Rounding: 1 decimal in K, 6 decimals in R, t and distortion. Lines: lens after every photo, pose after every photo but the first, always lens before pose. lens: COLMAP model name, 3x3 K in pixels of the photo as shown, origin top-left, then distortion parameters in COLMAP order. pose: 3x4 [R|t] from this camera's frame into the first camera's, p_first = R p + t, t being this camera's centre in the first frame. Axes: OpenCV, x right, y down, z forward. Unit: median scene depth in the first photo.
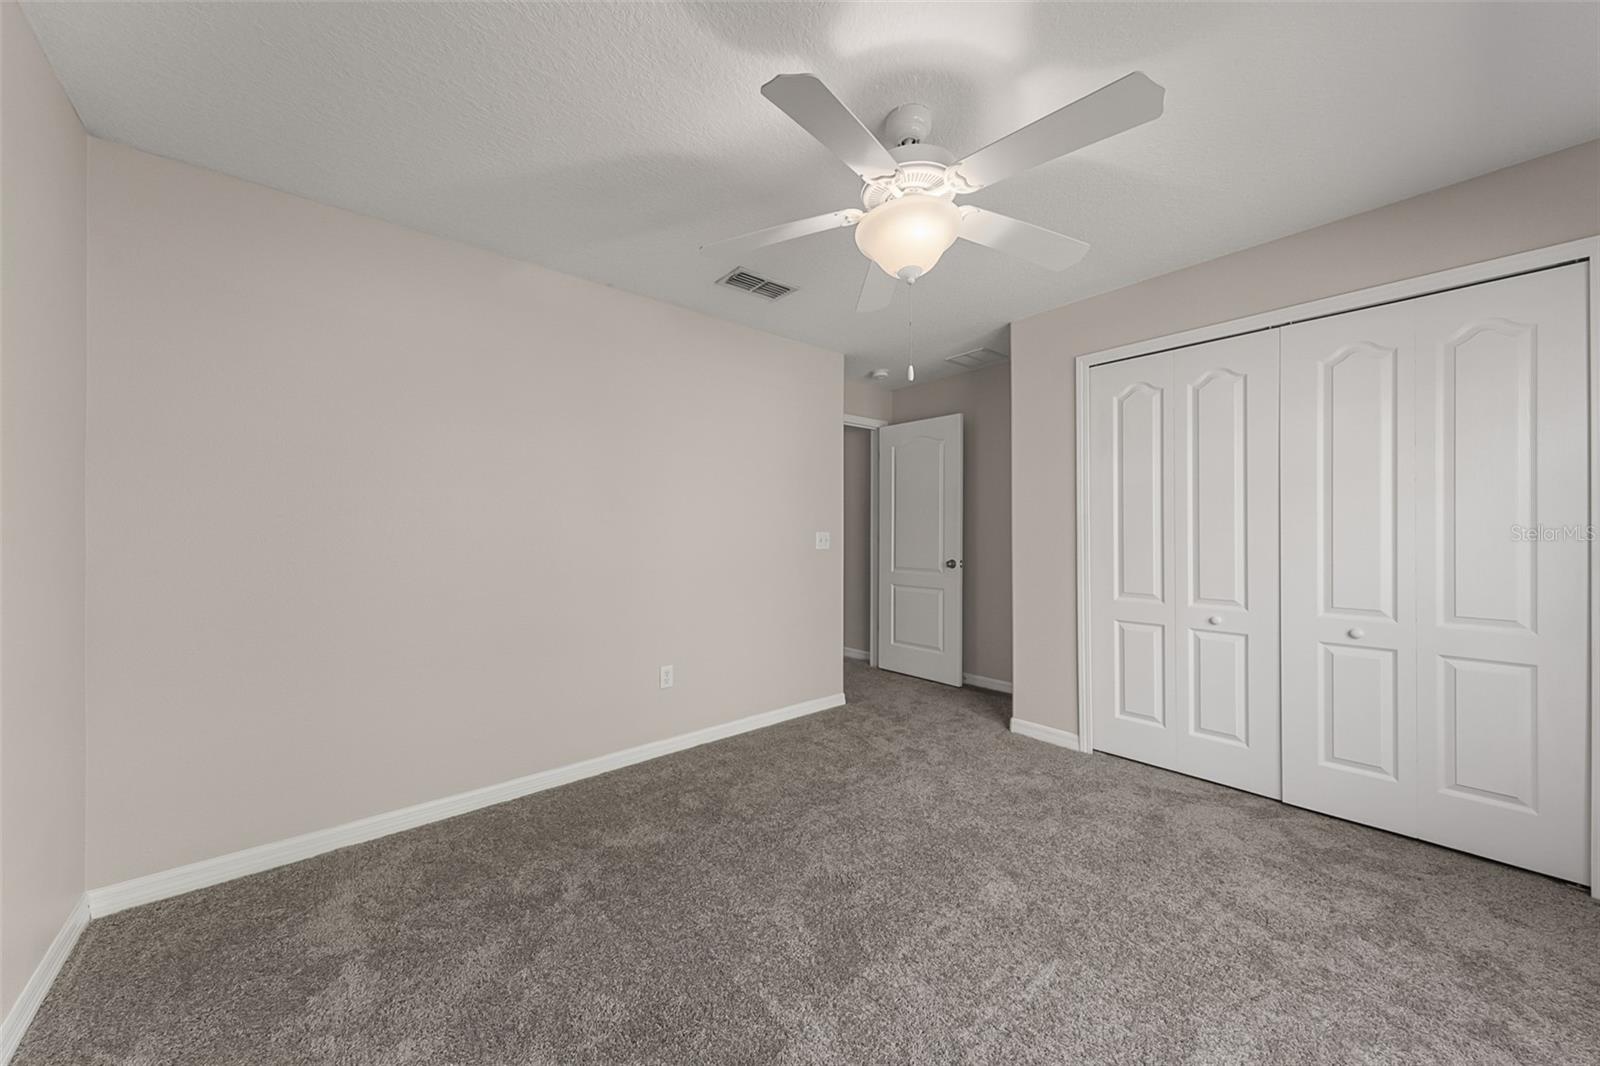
lens RADIAL K [[549.3, 0, 800.0], [0, 549.3, 533.0], [0, 0, 1]] dist [0.000275, 0.000058]
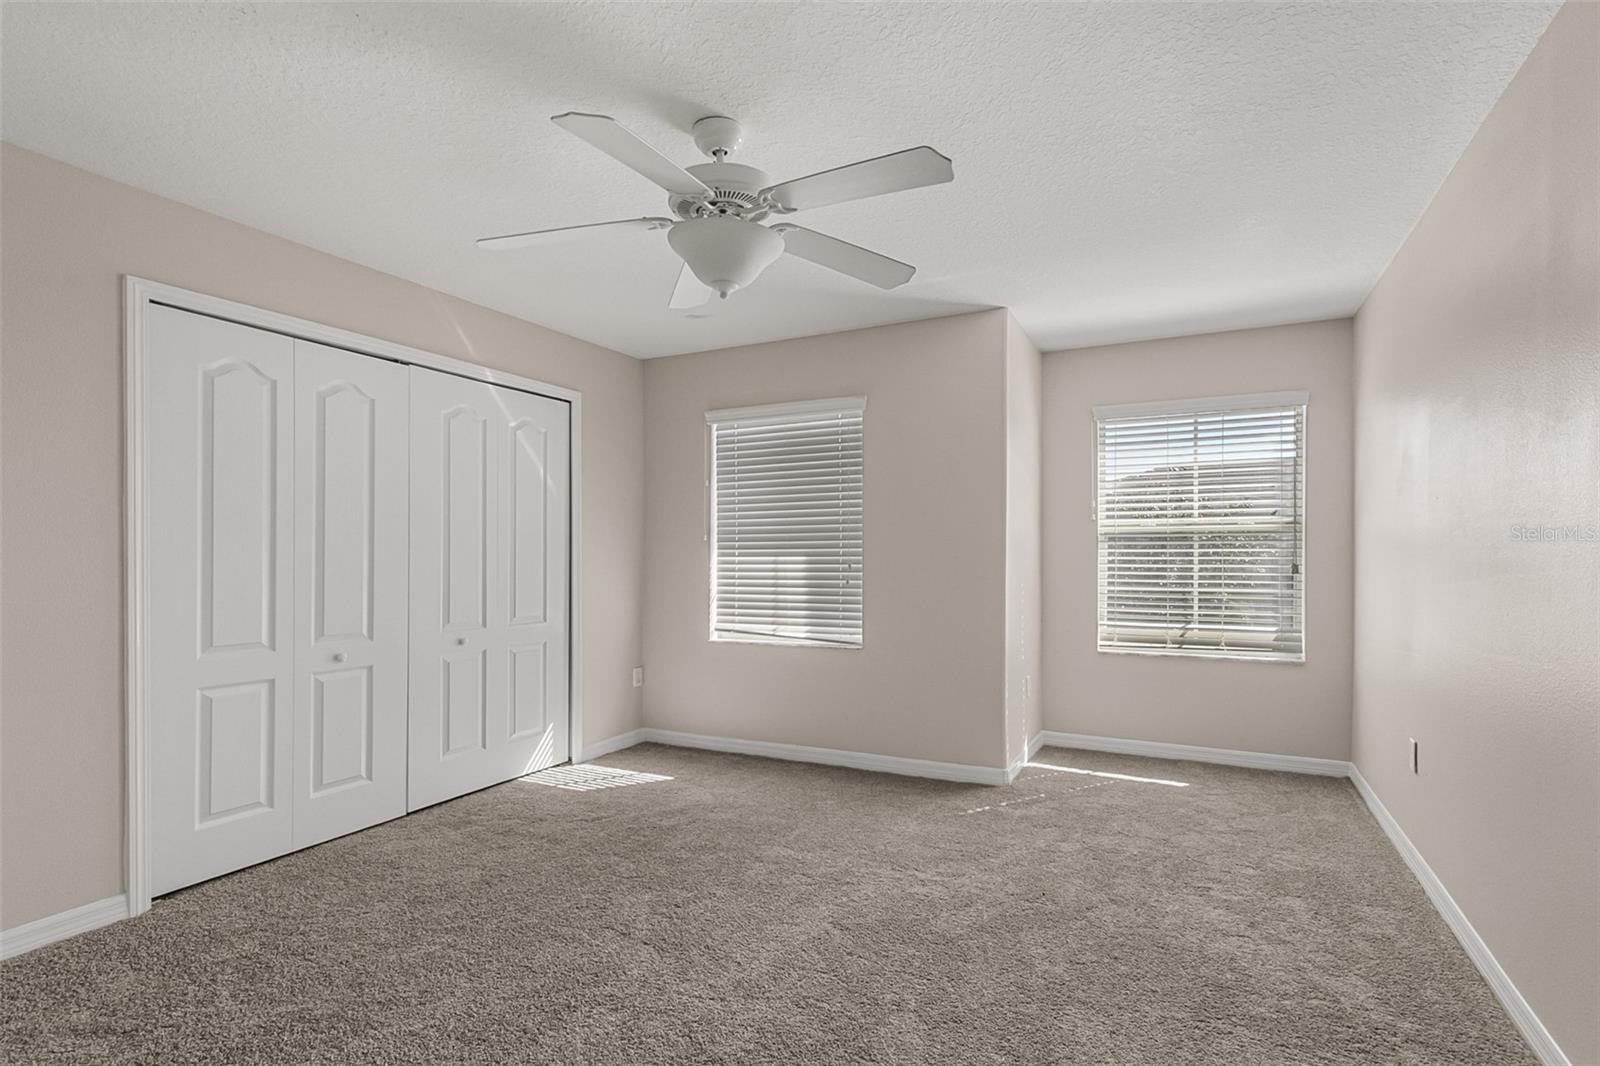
lens RADIAL K [[760.8, 0, 798.0], [0, 760.8, 543.2], [0, 0, 1]] dist [-0.000181, -0.000301]
pose [[-0.359791, 0.016219, 0.932892, -0.603394], [0.003119, 0.999864, -0.016180, -0.006673], [-0.933028, -0.002911, -0.359793, 0.647416]]
